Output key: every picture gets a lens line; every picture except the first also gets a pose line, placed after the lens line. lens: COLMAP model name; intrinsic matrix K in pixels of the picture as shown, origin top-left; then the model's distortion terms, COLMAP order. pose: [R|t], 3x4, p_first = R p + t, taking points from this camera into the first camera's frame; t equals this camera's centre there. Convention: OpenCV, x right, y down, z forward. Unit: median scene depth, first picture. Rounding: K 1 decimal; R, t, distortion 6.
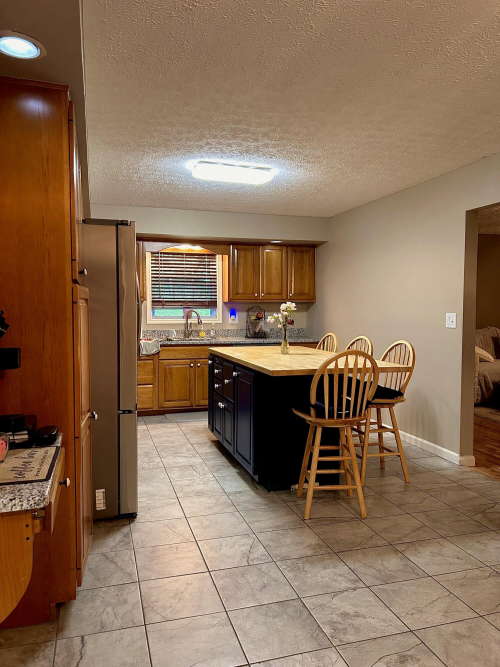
lens RADIAL K [[503.4, 0, 249.7], [0, 503.4, 335.5], [0, 0, 1]] dist [0.045803, -0.057510]
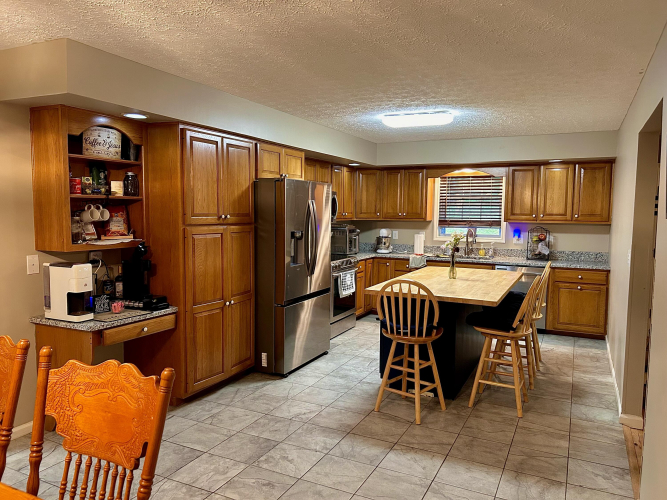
lens RADIAL K [[503.4, 0, 328.4], [0, 503.4, 247.4], [0, 0, 1]] dist [0.045803, -0.057510]
pose [[0.732027, 0.057032, -0.678885, 0.751275], [-0.046971, 0.998344, 0.033220, -0.064176], [0.679655, 0.007570, 0.733493, 0.010177]]
